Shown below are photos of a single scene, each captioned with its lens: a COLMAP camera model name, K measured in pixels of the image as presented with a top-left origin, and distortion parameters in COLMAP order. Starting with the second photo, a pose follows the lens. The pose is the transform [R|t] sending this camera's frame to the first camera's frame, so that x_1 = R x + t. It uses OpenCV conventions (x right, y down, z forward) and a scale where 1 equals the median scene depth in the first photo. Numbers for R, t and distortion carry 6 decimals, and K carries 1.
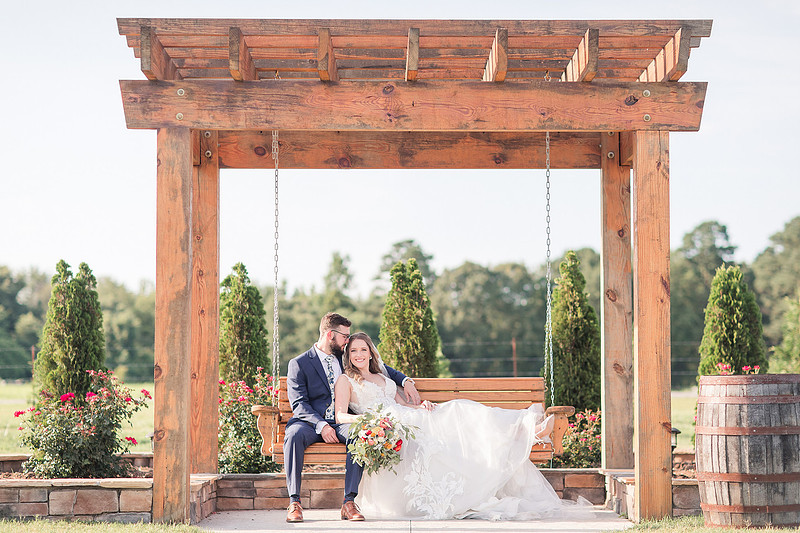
lens RADIAL K [[1913.7, 0, 400.0], [0, 1913.7, 266.5], [0, 0, 1]] dist [0.047836, -0.023091]
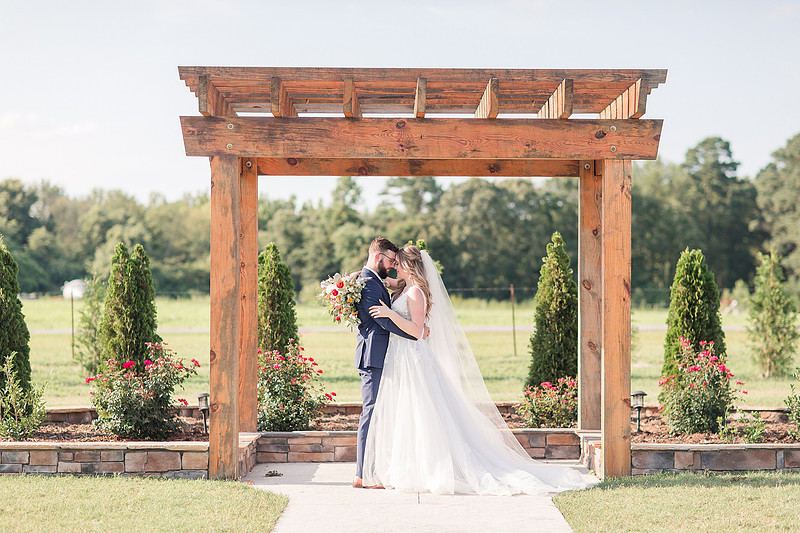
lens RADIAL K [[1976.6, 0, 400.0], [0, 1976.6, 266.5], [0, 0, 1]] dist [0.074031, -0.230861]
pose [[0.999992, 0.002747, -0.002838, -0.002461], [-0.002585, 0.998442, 0.055736, -0.061834], [0.002987, -0.055729, 0.998441, -0.220772]]
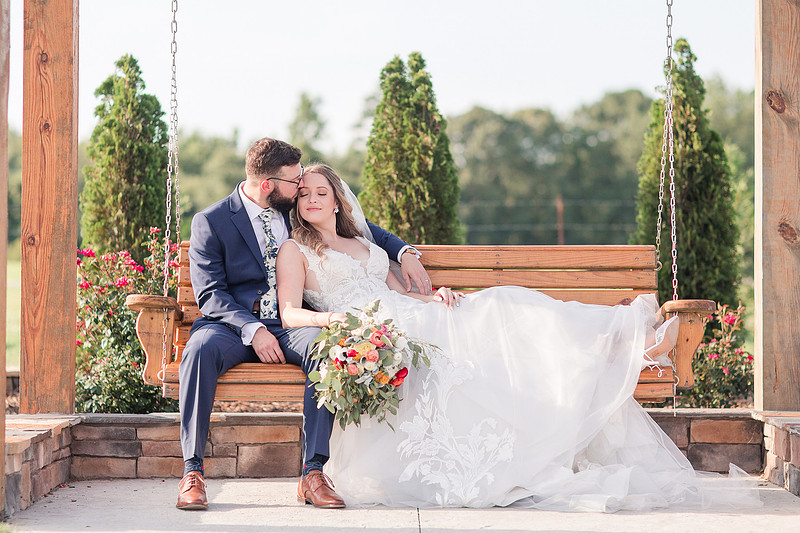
lens RADIAL K [[2346.6, 0, 376.8], [0, 2346.6, 216.7], [0, 0, 1]] dist [0.027878, 0.810075]
pose [[0.999976, 0.005968, -0.003521, -0.003604], [-0.005823, 0.999185, 0.039950, 0.021001], [0.003757, -0.039929, 0.999195, 0.297719]]
